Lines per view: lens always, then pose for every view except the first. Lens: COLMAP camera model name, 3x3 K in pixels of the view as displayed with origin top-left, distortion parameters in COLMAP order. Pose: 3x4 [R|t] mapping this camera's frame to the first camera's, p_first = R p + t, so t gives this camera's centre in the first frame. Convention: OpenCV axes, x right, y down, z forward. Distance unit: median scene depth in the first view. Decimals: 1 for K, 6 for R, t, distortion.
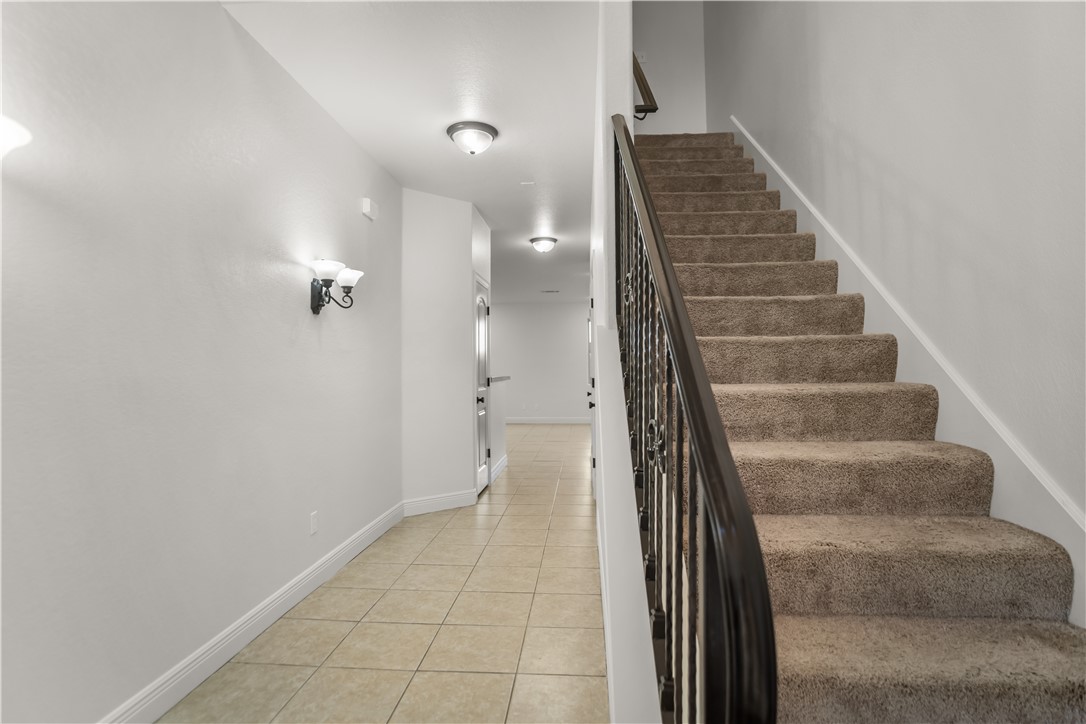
lens RADIAL K [[549.0, 0, 545.0], [0, 549.0, 333.0], [0, 0, 1]] dist [-0.066125, 0.042681]
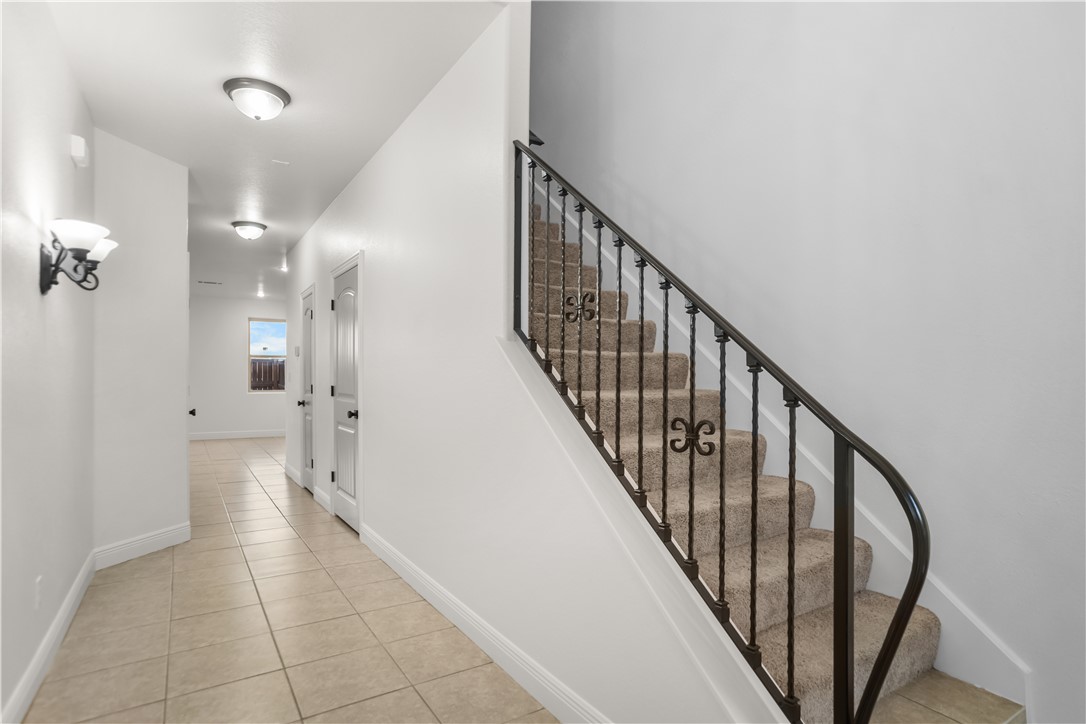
lens RADIAL K [[563.9, 0, 545.3], [0, 563.9, 360.6], [0, 0, 1]] dist [-0.068012, 0.047906]
pose [[0.804059, 0.025039, 0.594022, -0.298879], [-0.046776, 0.998680, 0.021219, 0.003647], [-0.592707, -0.044847, 0.804169, 0.043619]]
